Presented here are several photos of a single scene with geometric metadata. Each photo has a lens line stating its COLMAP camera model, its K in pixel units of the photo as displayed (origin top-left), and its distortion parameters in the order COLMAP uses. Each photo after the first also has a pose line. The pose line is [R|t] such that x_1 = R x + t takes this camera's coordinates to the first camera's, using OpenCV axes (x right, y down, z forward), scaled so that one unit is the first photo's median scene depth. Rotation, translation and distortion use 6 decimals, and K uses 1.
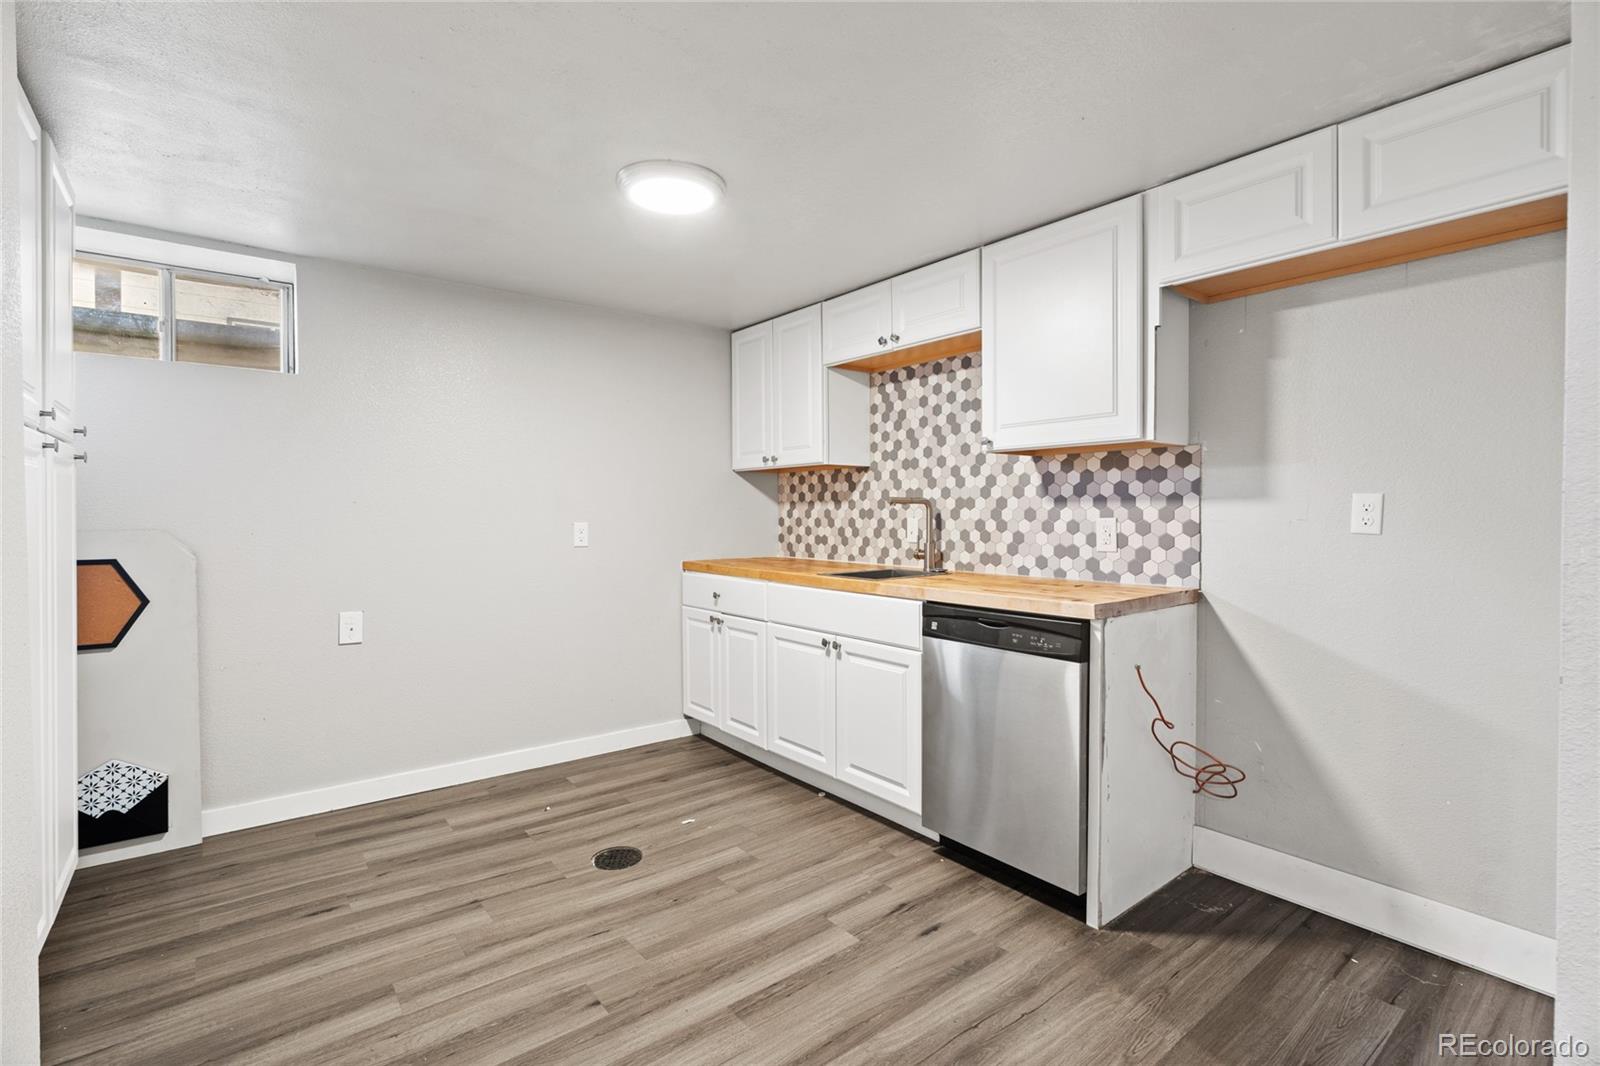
lens RADIAL K [[738.0, 0, 799.2], [0, 738.0, 524.1], [0, 0, 1]] dist [-0.005081, 0.000221]
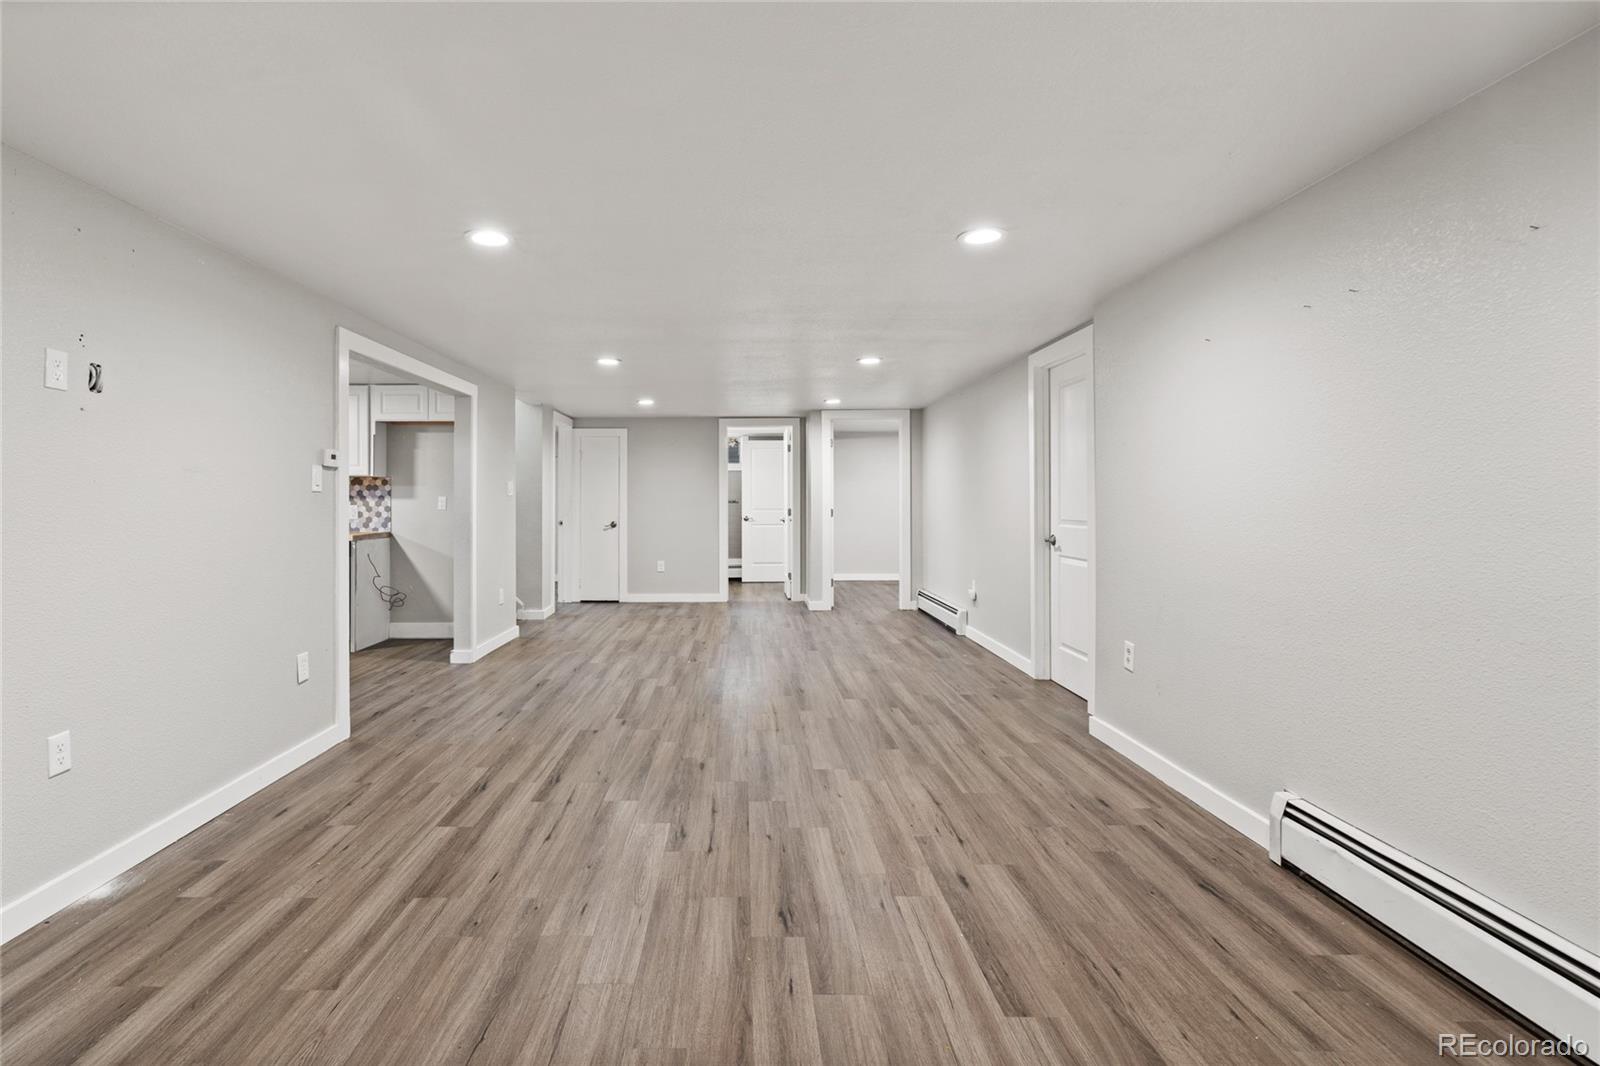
lens RADIAL K [[761.4, 0, 760.3], [0, 761.4, 503.5], [0, 0, 1]] dist [-0.021251, -0.000149]
pose [[0.605034, 0.004355, 0.796188, -0.695548], [0.013819, 0.999777, -0.015971, 0.040884], [-0.796080, 0.020666, 0.604839, -1.444832]]
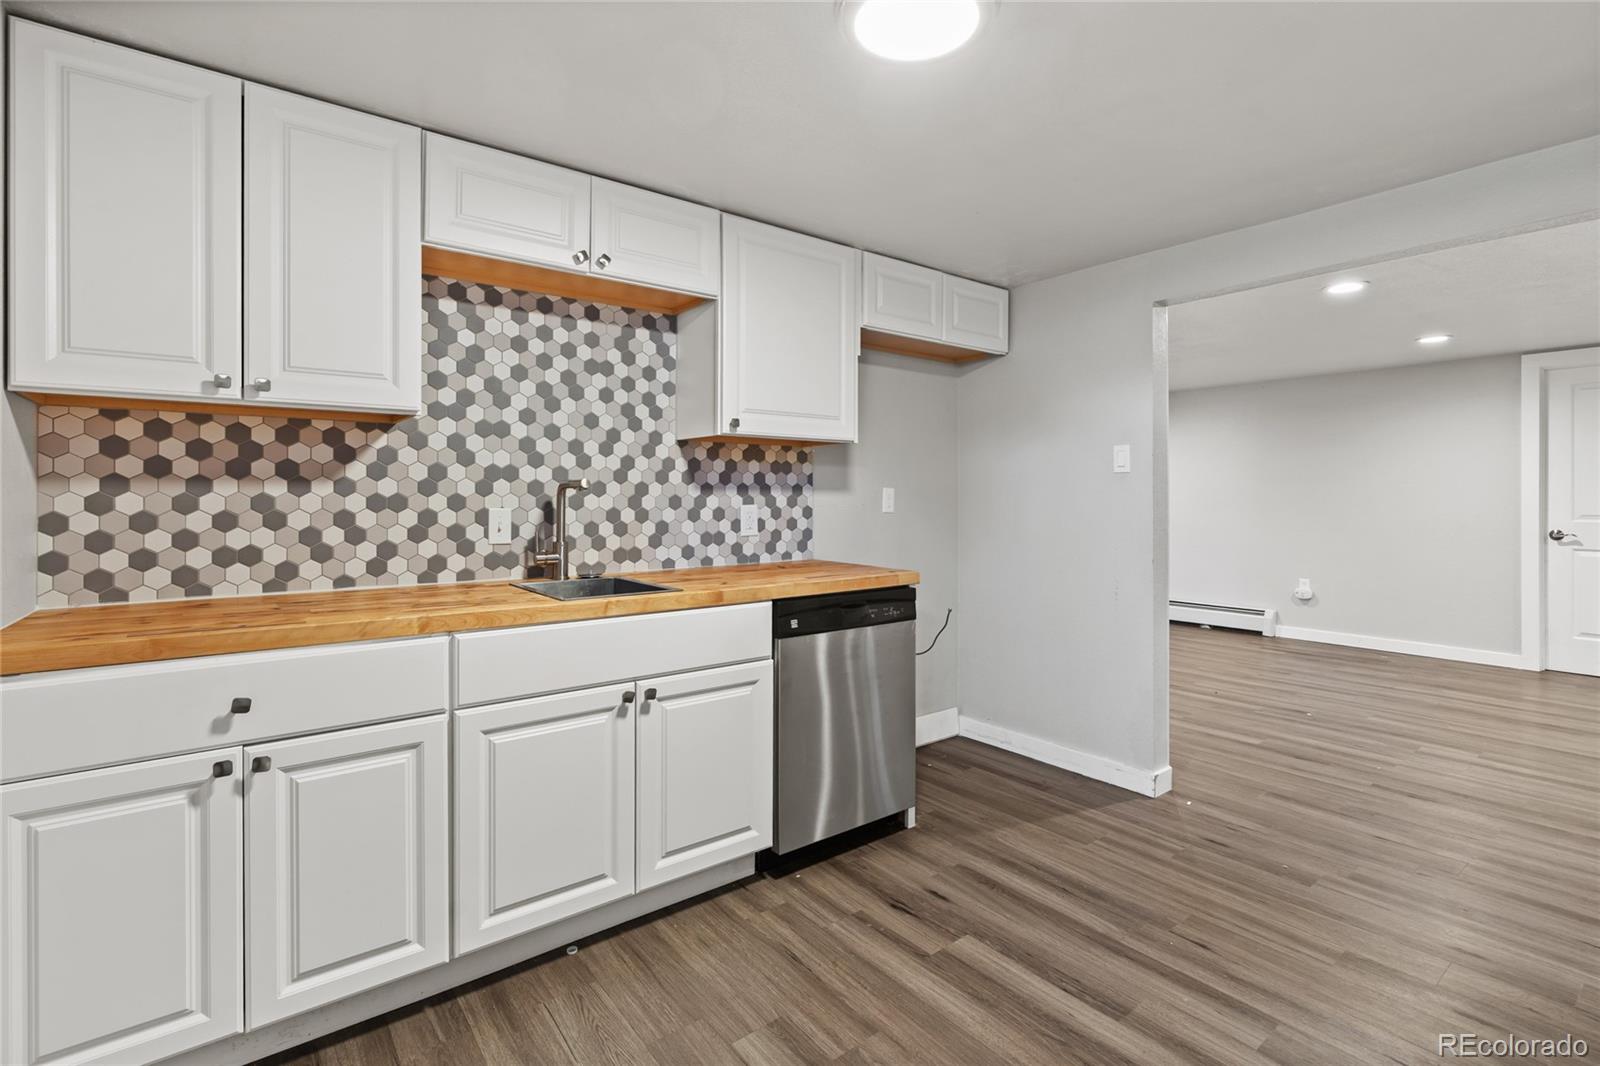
lens RADIAL K [[738.0, 0, 830.6], [0, 738.0, 495.4], [0, 0, 1]] dist [-0.005081, 0.000221]
pose [[-0.004384, 0.004979, 0.999978, -0.632933], [0.016497, 0.999852, -0.004906, -0.014054], [-0.999854, 0.016475, -0.004465, 0.824665]]
